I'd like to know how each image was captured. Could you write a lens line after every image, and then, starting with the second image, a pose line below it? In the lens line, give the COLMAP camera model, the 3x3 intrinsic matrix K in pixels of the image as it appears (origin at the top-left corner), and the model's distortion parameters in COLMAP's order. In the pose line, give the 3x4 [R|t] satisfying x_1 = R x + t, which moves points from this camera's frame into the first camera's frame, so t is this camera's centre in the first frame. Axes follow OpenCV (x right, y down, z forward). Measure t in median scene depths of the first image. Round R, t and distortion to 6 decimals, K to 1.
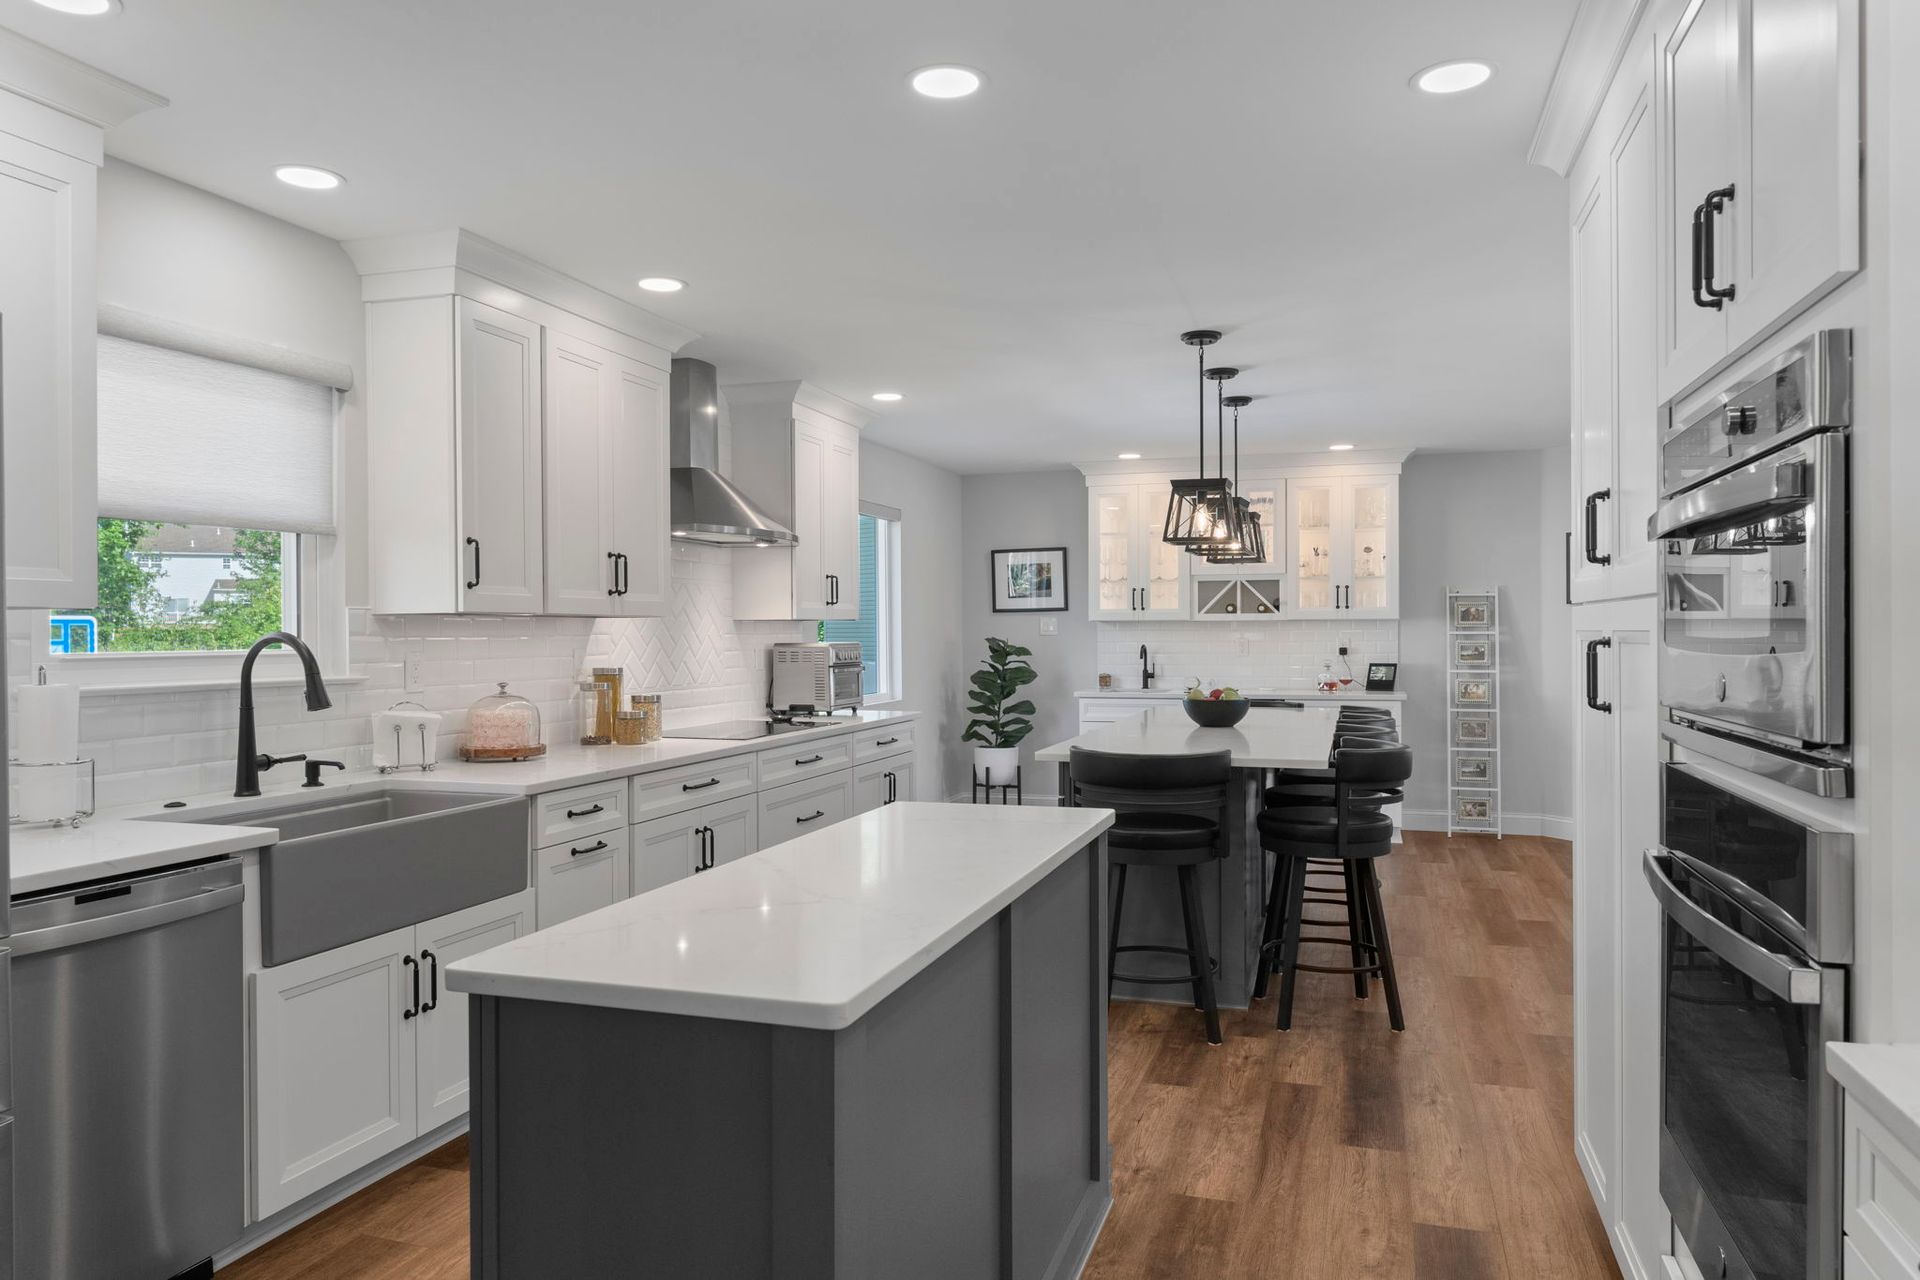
lens RADIAL K [[1271.7, 0, 953.7], [0, 1271.7, 637.6], [0, 0, 1]] dist [0.001893, -0.000882]
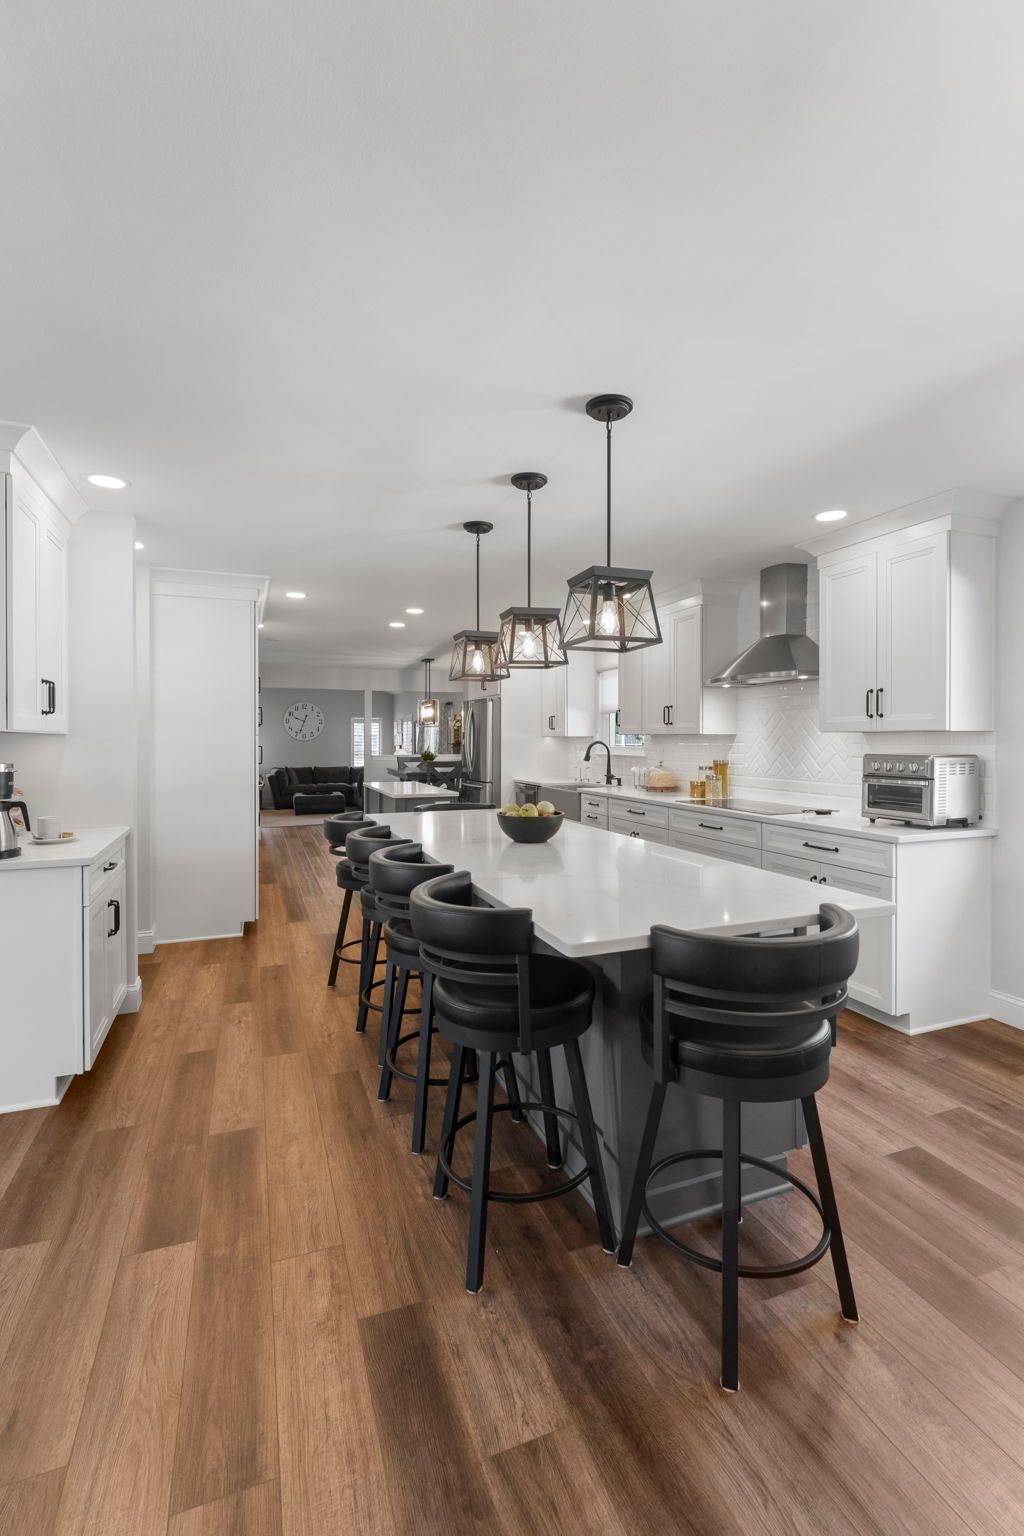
lens RADIAL K [[689.6, 0, 516.2], [0, 689.6, 746.3], [0, 0, 1]] dist [0.000246, -0.000696]
pose [[-0.775618, 0.012444, -0.631079, 0.516619], [0.002403, 0.999857, 0.016762, -0.012595], [0.631197, 0.011484, -0.775537, 1.313116]]
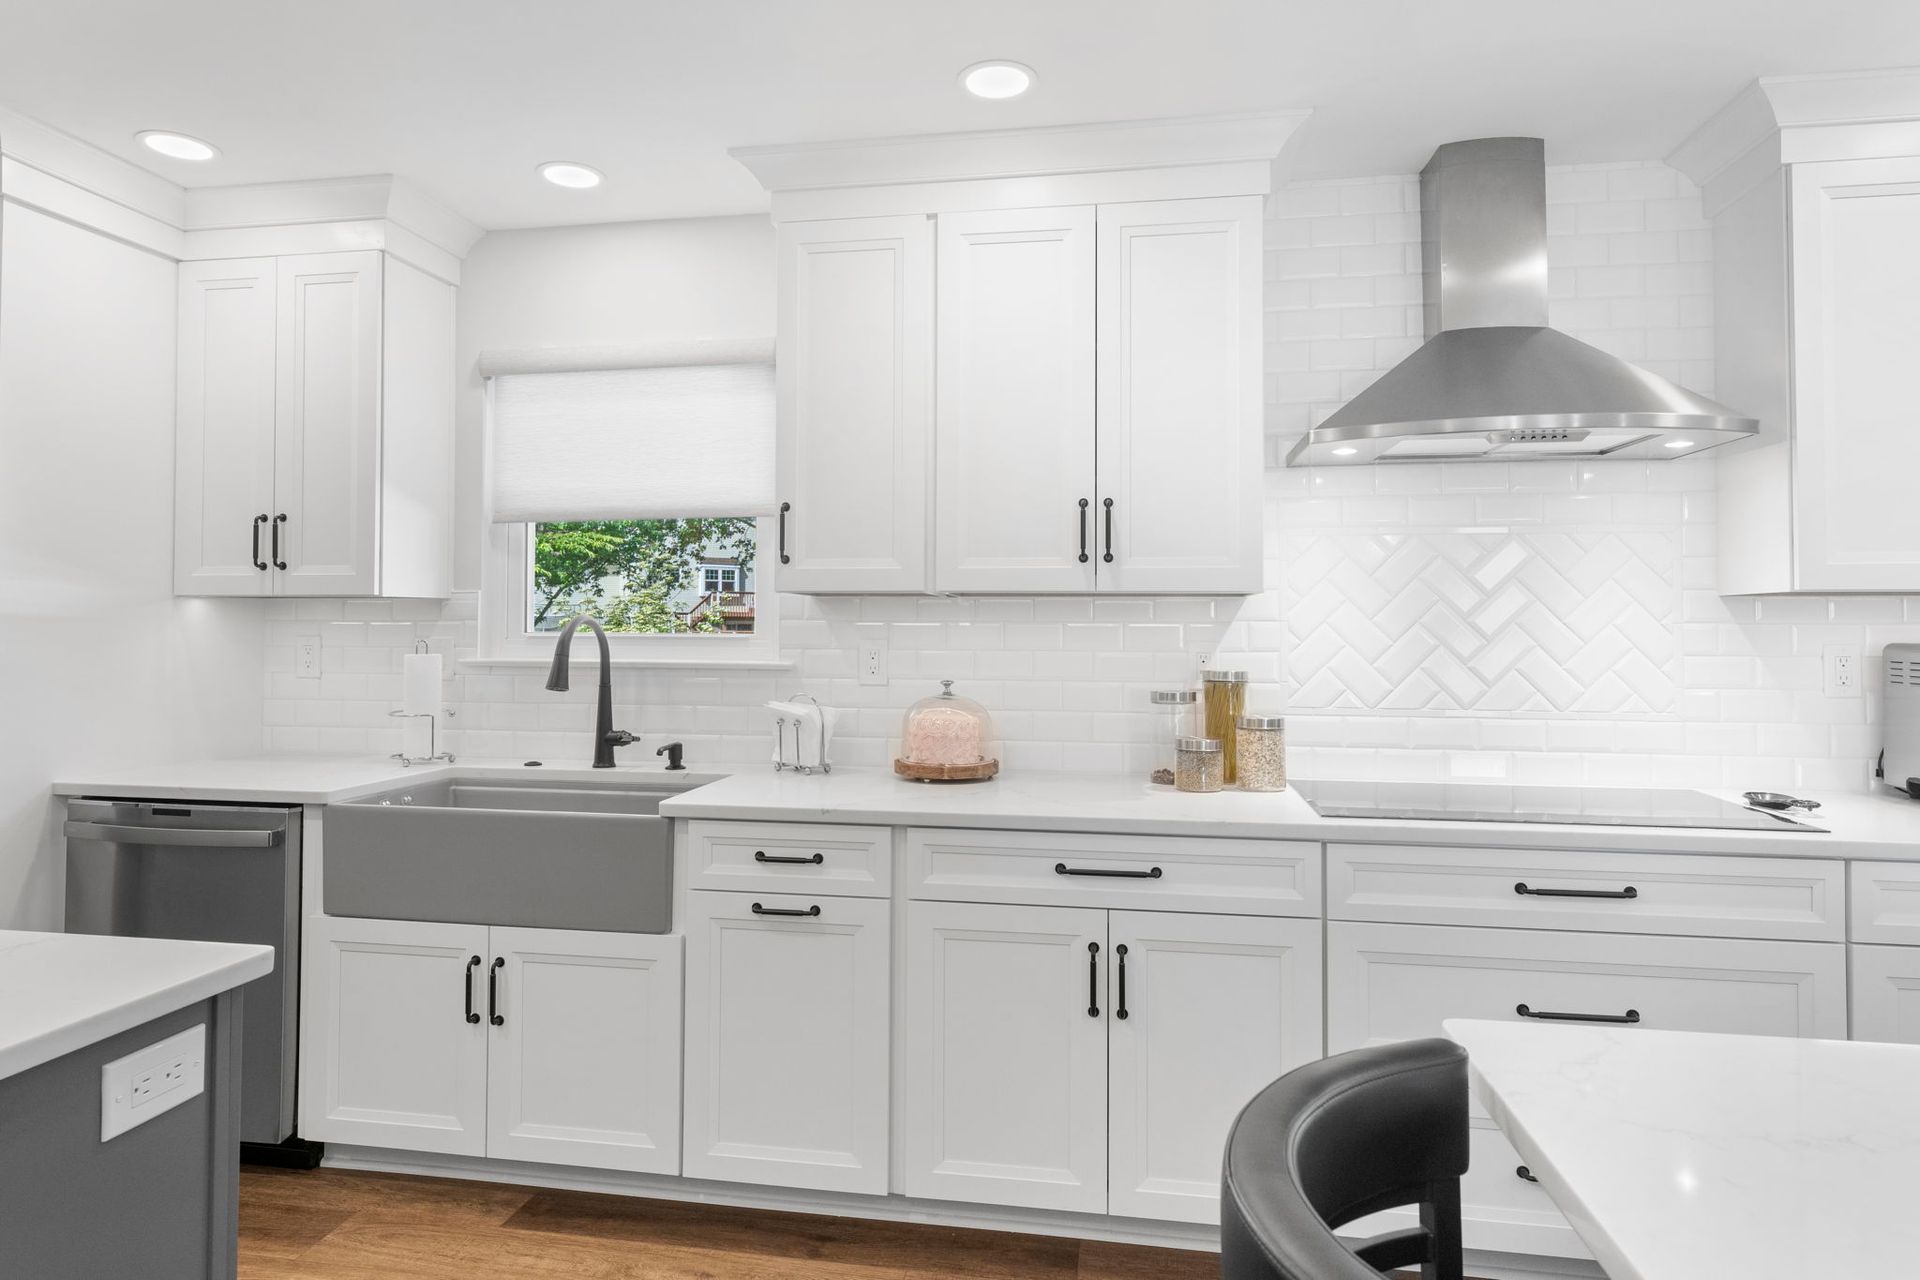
lens RADIAL K [[1093.7, 0, 953.0], [0, 1093.7, 601.1], [0, 0, 1]] dist [0.001312, -0.001870]
pose [[0.150925, -0.017985, -0.988382, 0.220208], [-0.008568, 0.999773, -0.019500, -0.000182], [0.988508, 0.011411, 0.150737, 0.626502]]
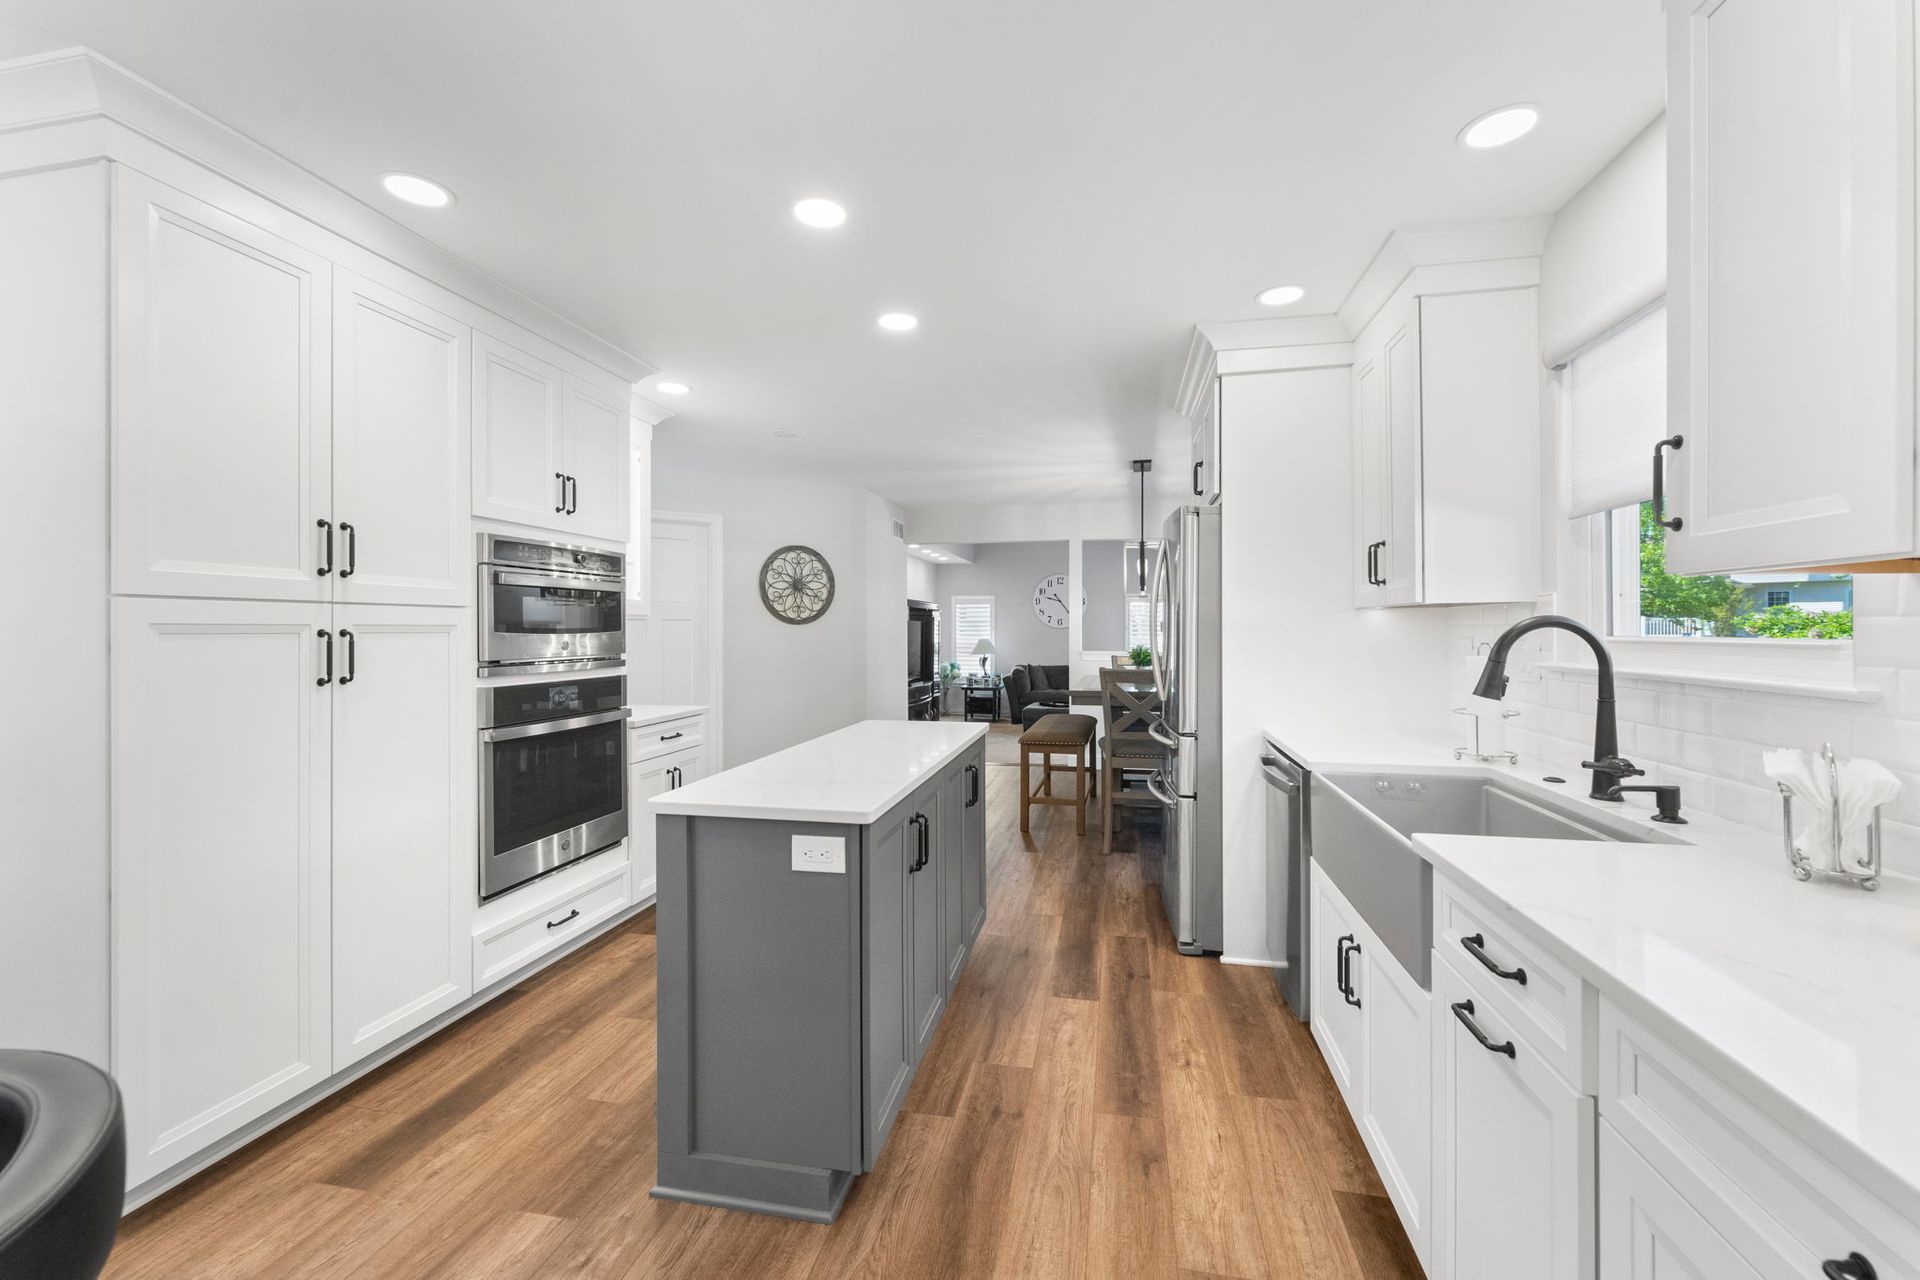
lens RADIAL K [[772.8, 0, 958.4], [0, 772.8, 630.3], [0, 0, 1]] dist [0.000589, 0.000084]
pose [[-0.993389, 0.007431, -0.114560, -0.023886], [0.006789, 0.999959, 0.005992, -0.000007], [0.114600, 0.005174, -0.993398, 0.807637]]
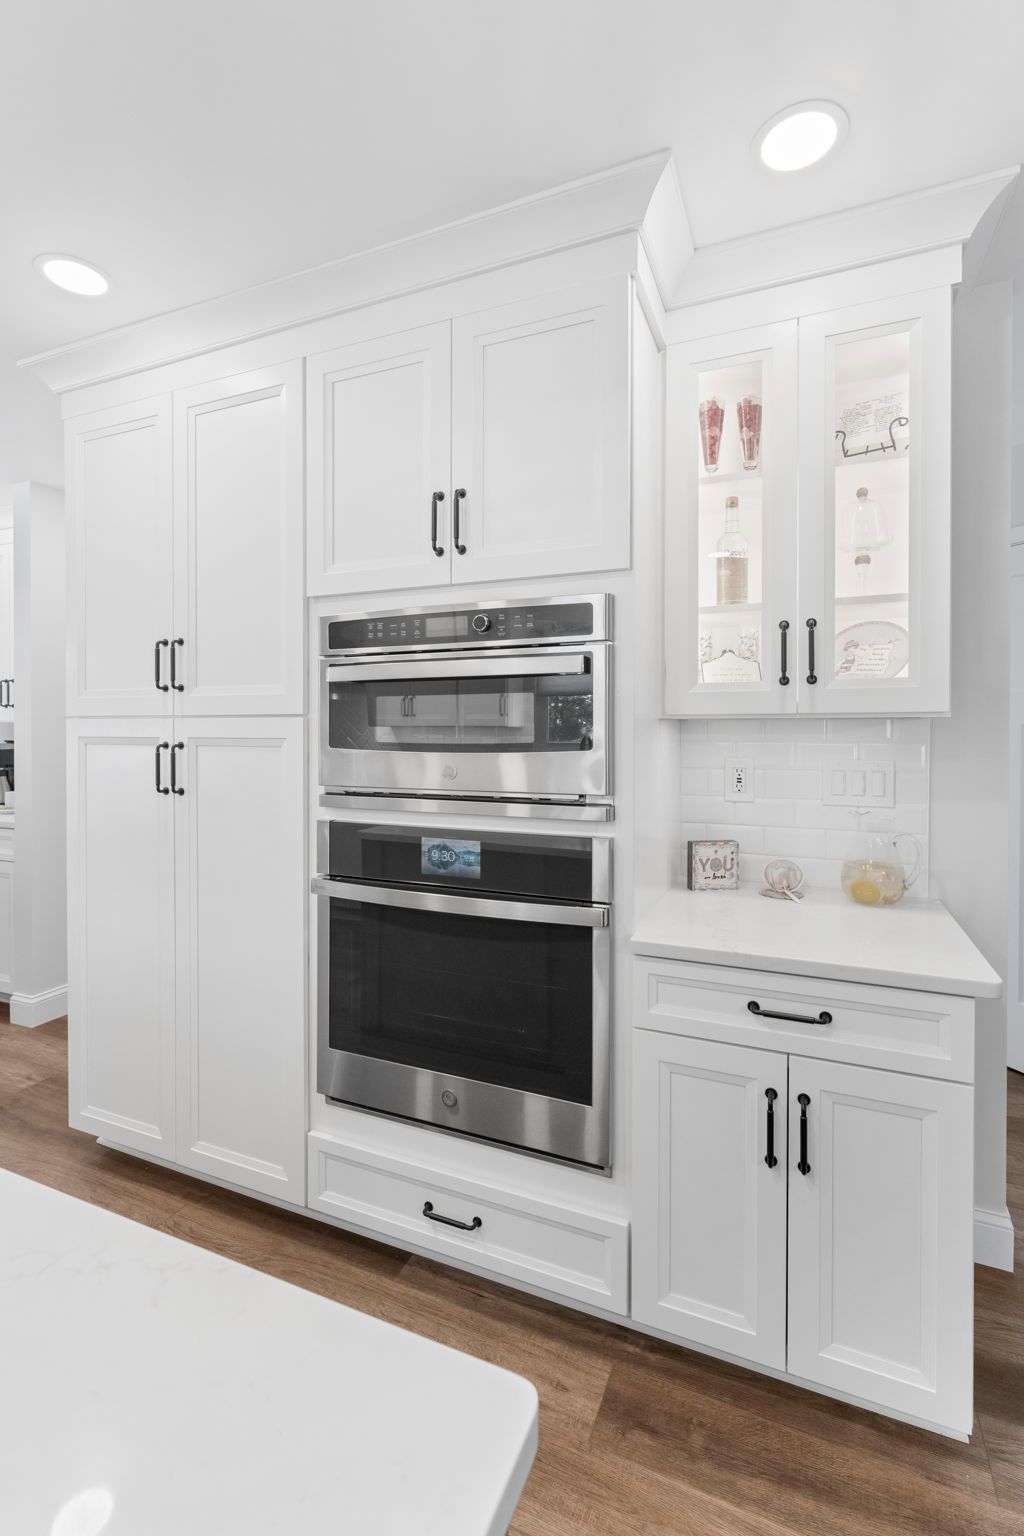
lens RADIAL K [[691.5, 0, 508.0], [0, 691.5, 736.0], [0, 0, 1]] dist [-0.000211, -0.000284]
pose [[0.088682, -0.003413, 0.996054, -0.096494], [0.002436, 0.999992, 0.003210, -0.003645], [-0.996057, 0.002142, 0.088690, 0.237799]]
